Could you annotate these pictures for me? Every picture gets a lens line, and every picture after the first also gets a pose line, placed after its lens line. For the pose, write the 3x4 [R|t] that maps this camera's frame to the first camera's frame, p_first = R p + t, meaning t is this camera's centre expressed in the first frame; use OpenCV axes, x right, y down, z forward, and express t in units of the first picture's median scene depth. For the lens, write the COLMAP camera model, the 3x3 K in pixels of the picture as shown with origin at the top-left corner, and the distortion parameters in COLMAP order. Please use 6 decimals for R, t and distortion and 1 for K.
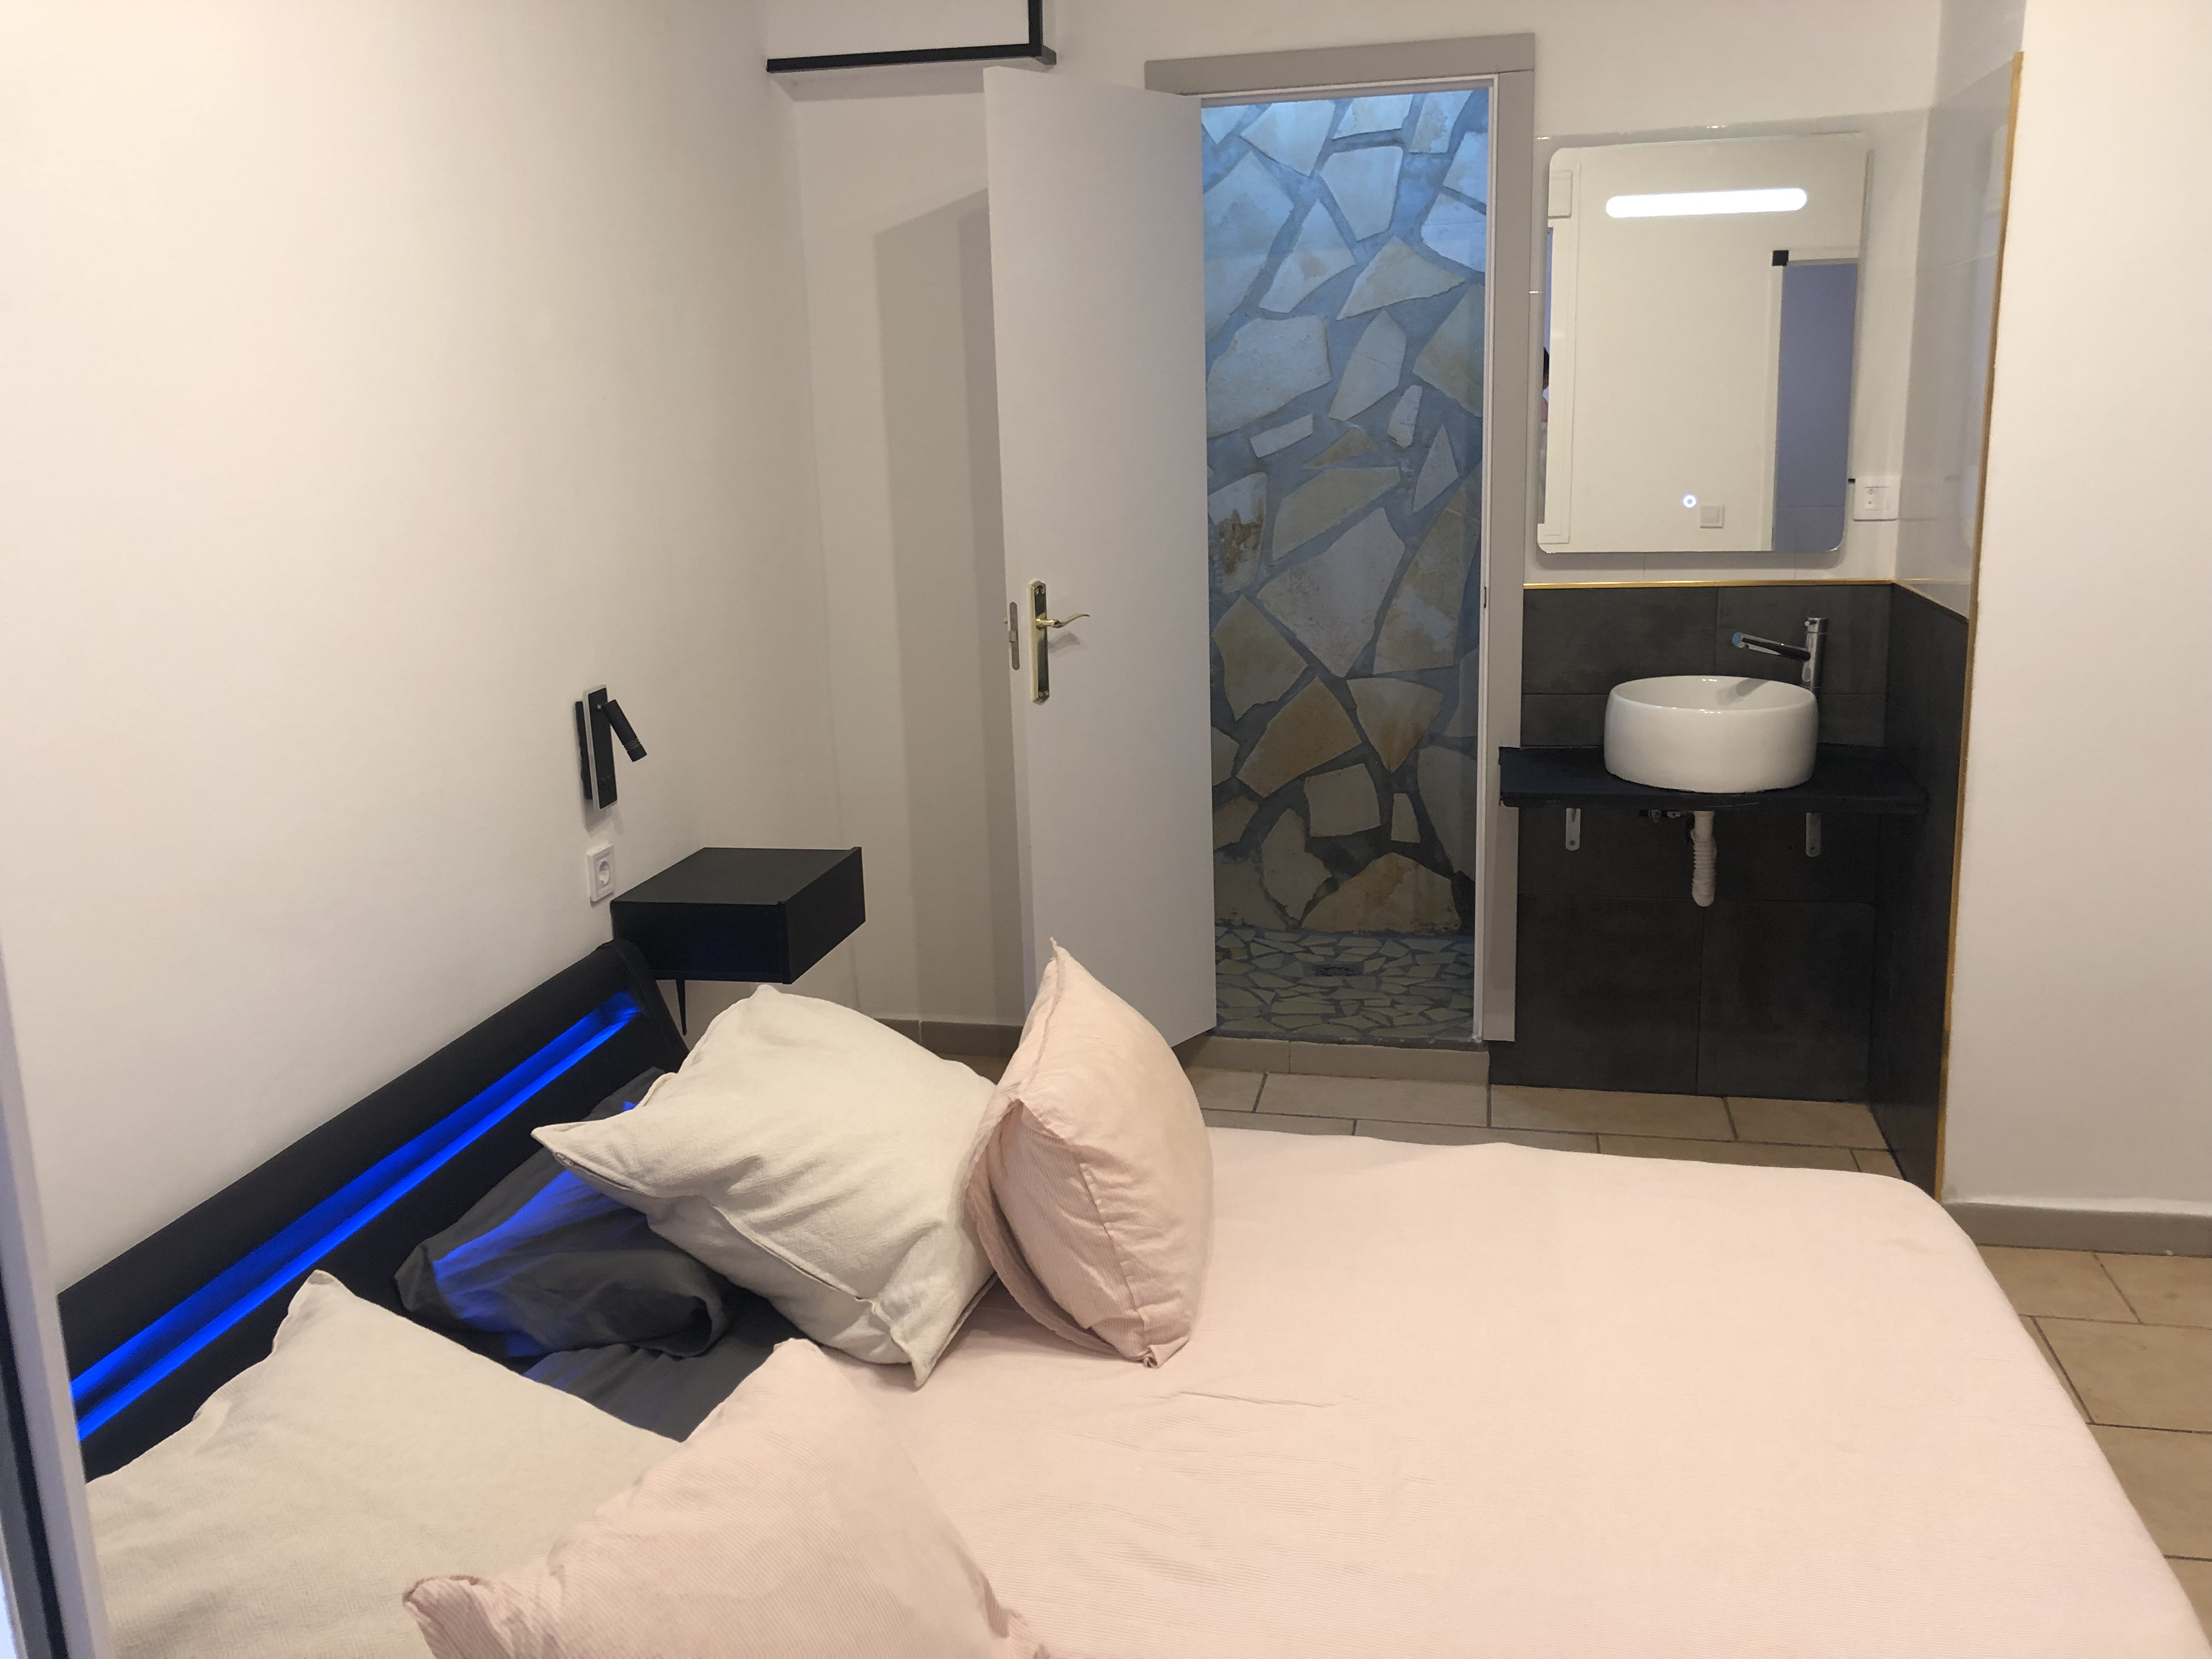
lens RADIAL K [[1804.4, 0, 1102.7], [0, 1804.4, 825.9], [0, 0, 1]] dist [0.115728, -0.367269]
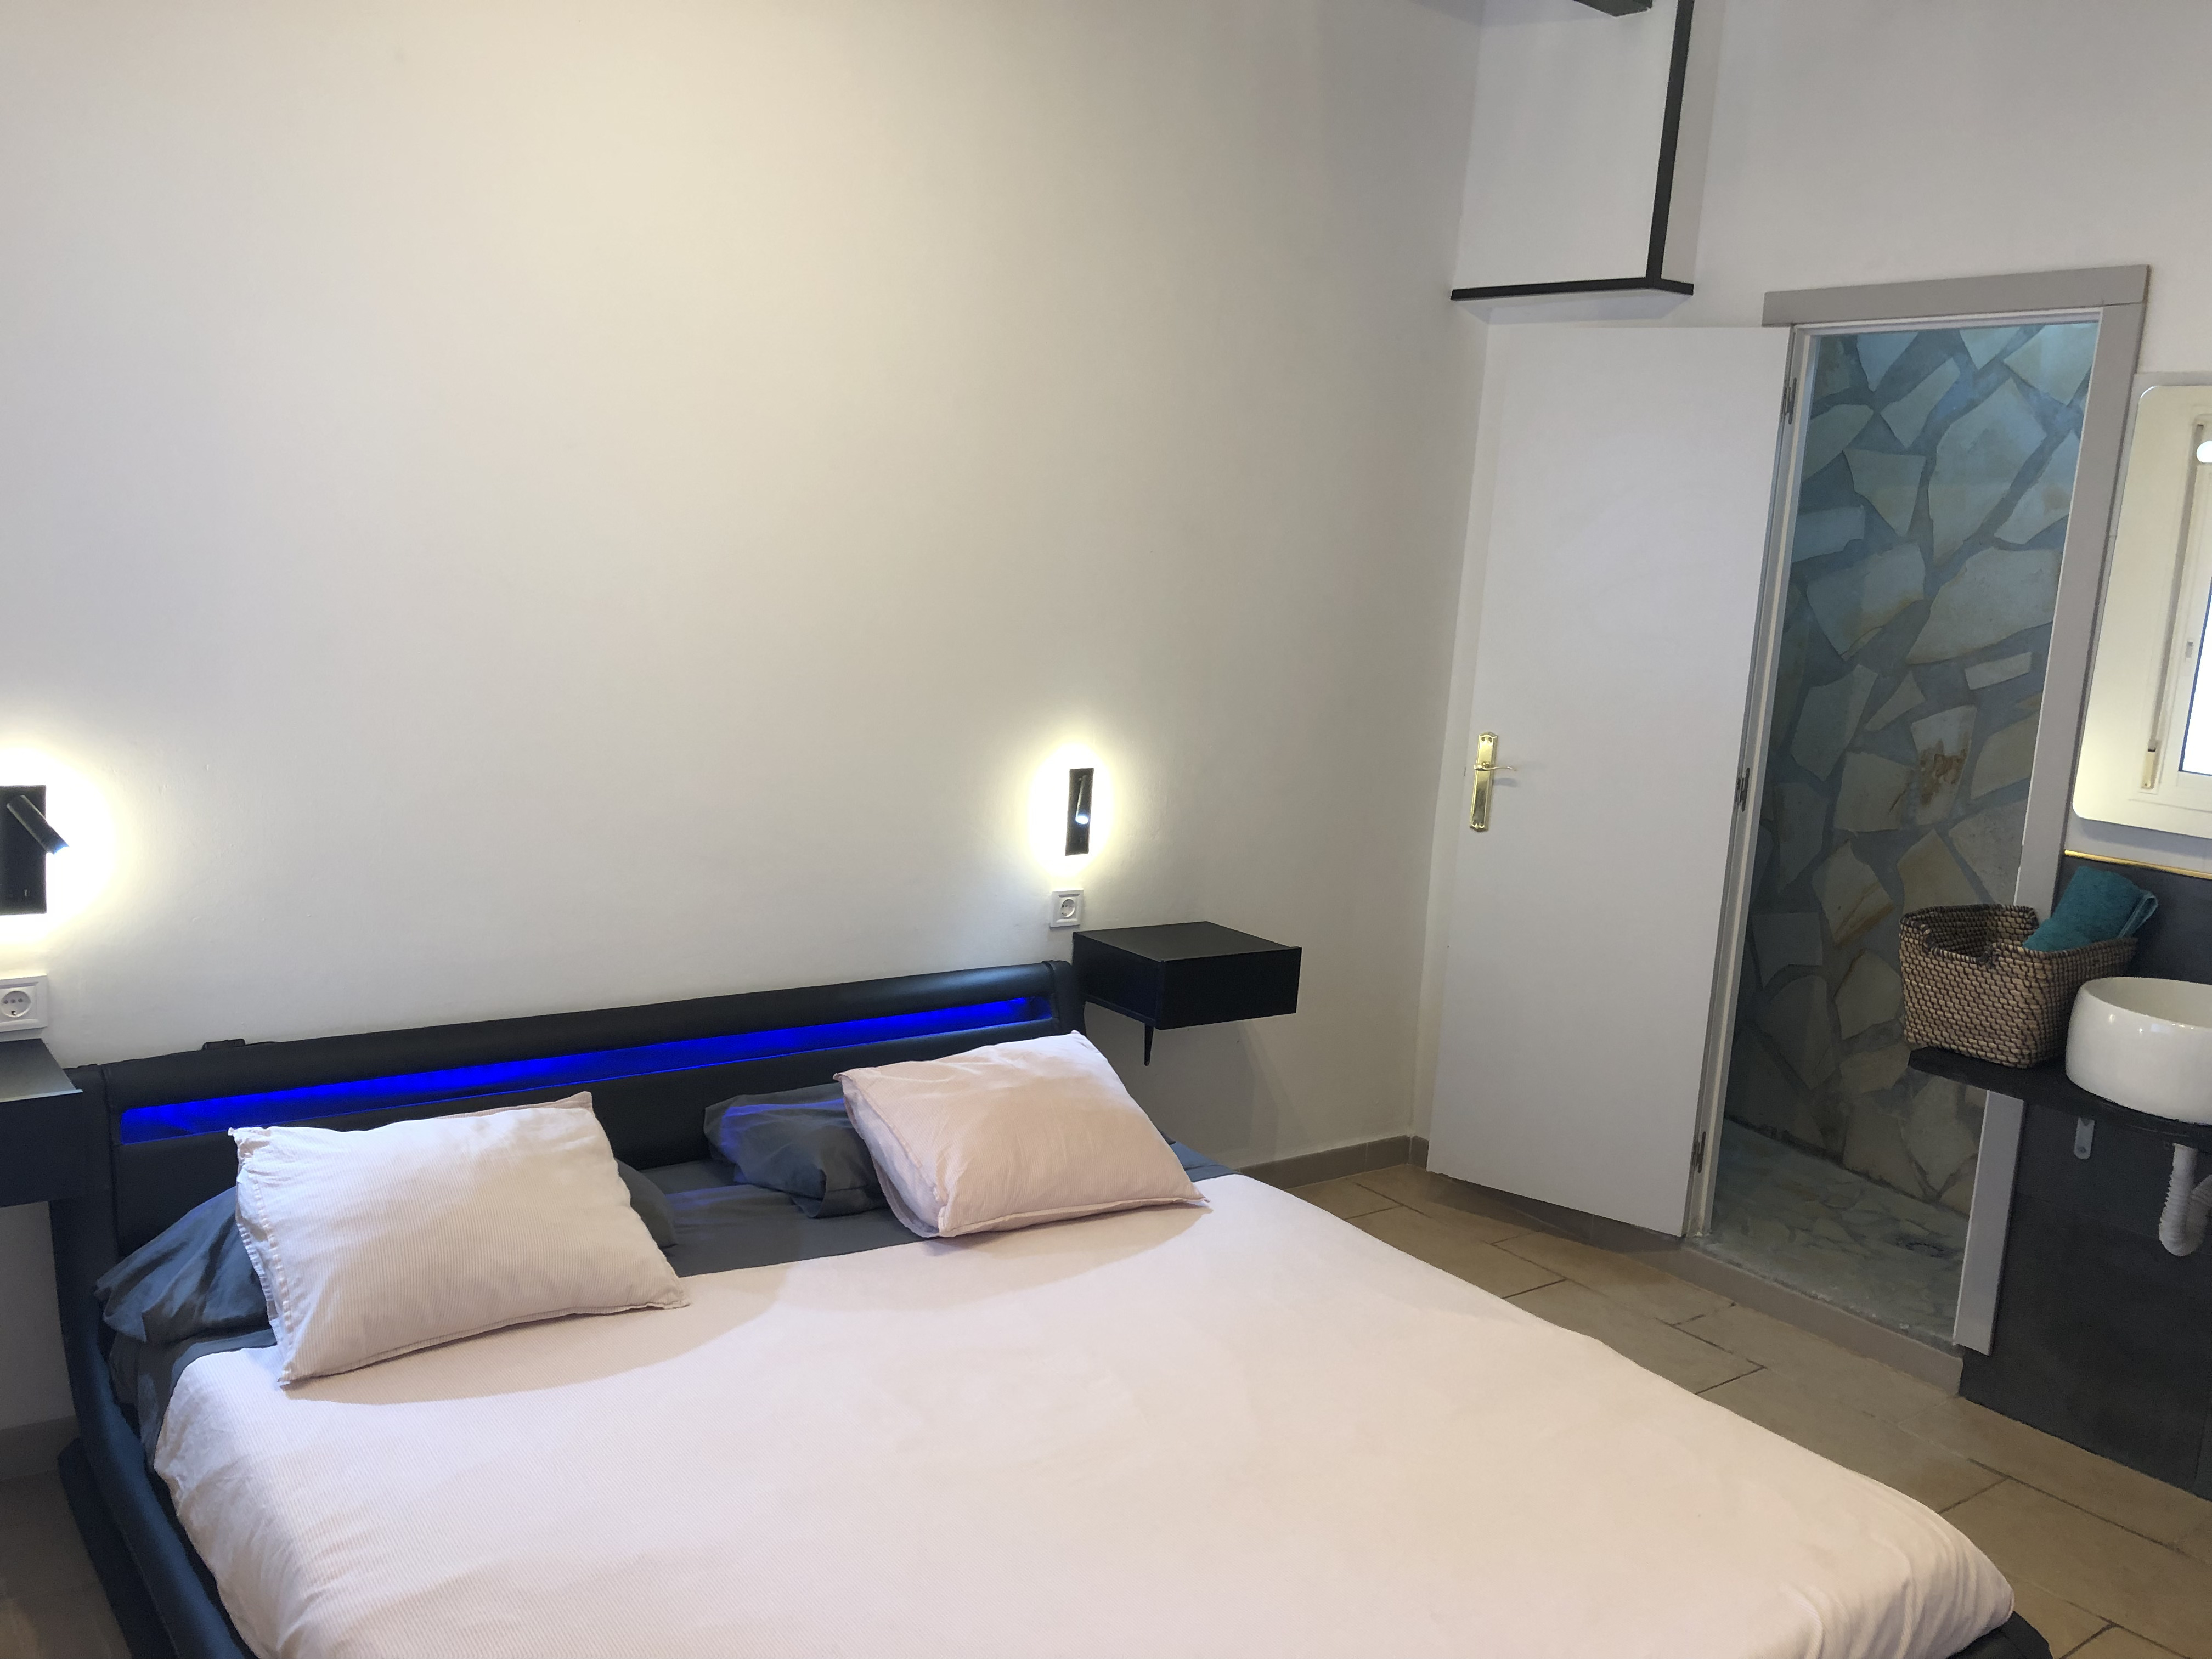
lens RADIAL K [[1842.4, 0, 1138.6], [0, 1842.4, 802.1], [0, 0, 1]] dist [-0.001415, 0.053951]
pose [[0.776767, 0.178061, -0.604092, 0.352664], [-0.243790, 0.969432, -0.027728, -0.014949], [0.580689, 0.168810, 0.796432, -0.005301]]
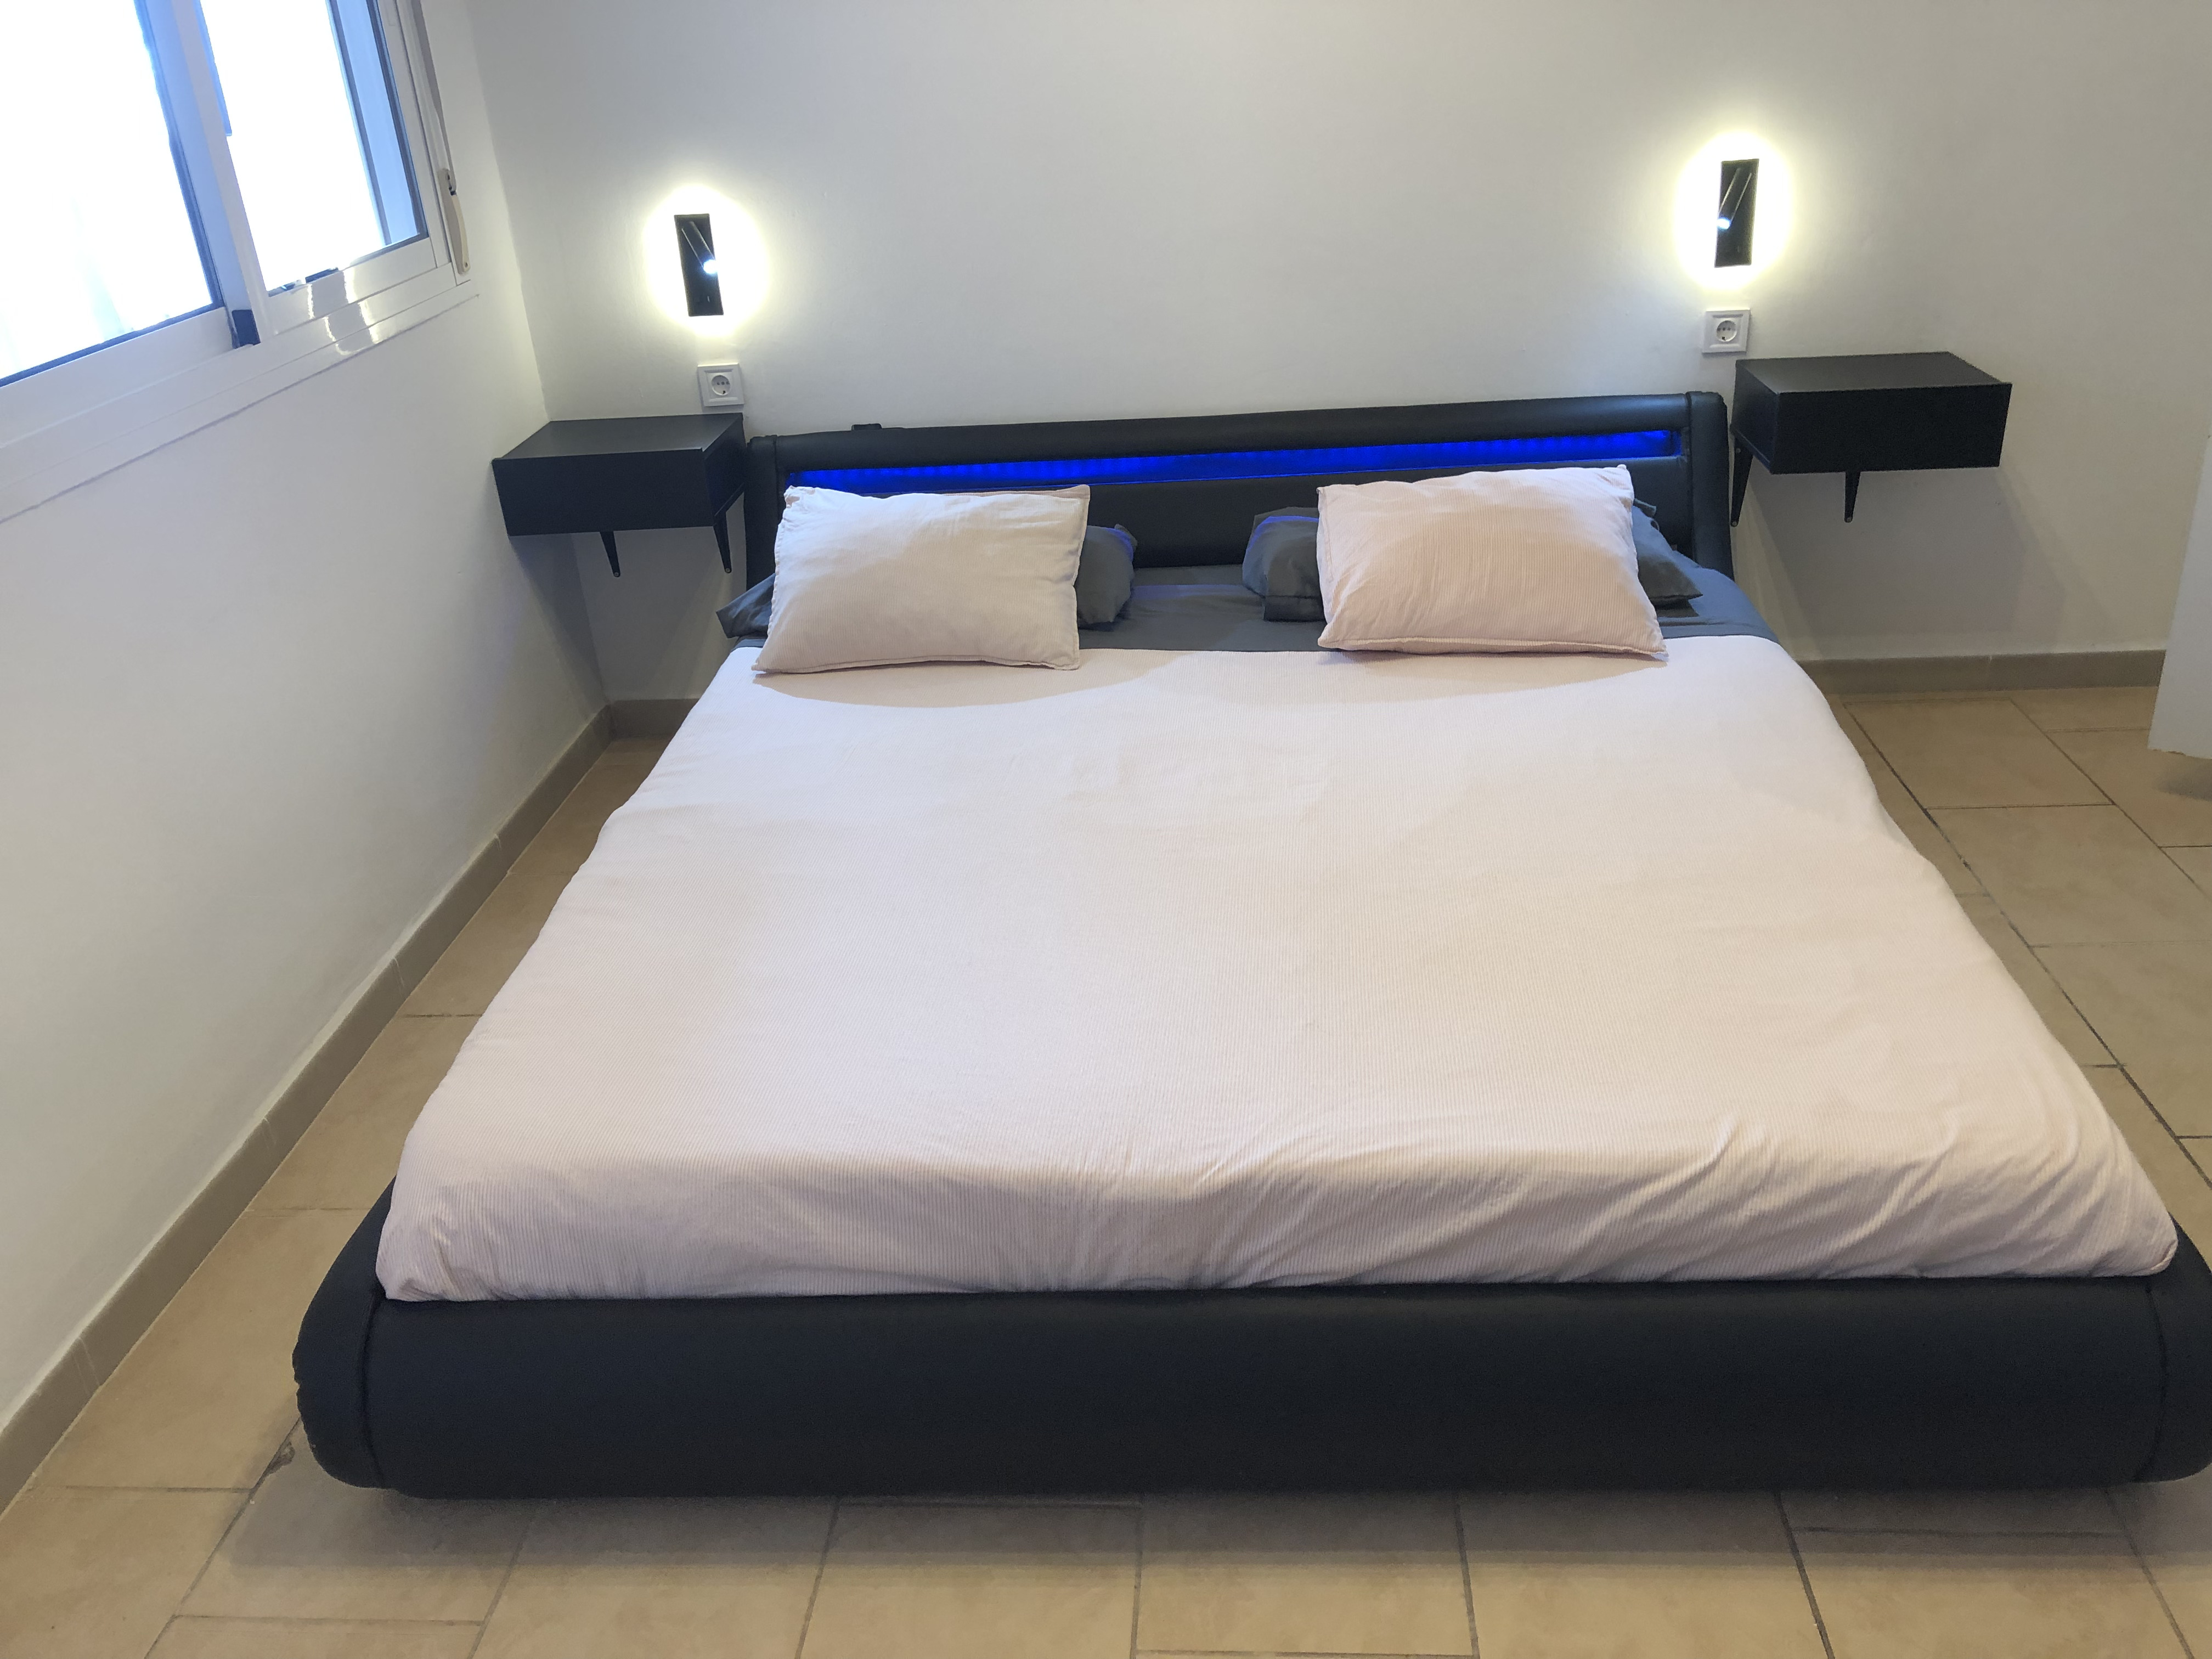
lens RADIAL K [[1828.9, 0, 1114.3], [0, 1828.9, 821.6], [0, 0, 1]] dist [0.050426, -0.041781]
pose [[0.155352, 0.448277, -0.880292, 0.537540], [-0.177687, 0.889257, 0.421484, -0.078558], [0.971747, 0.090938, 0.217801, 0.277049]]
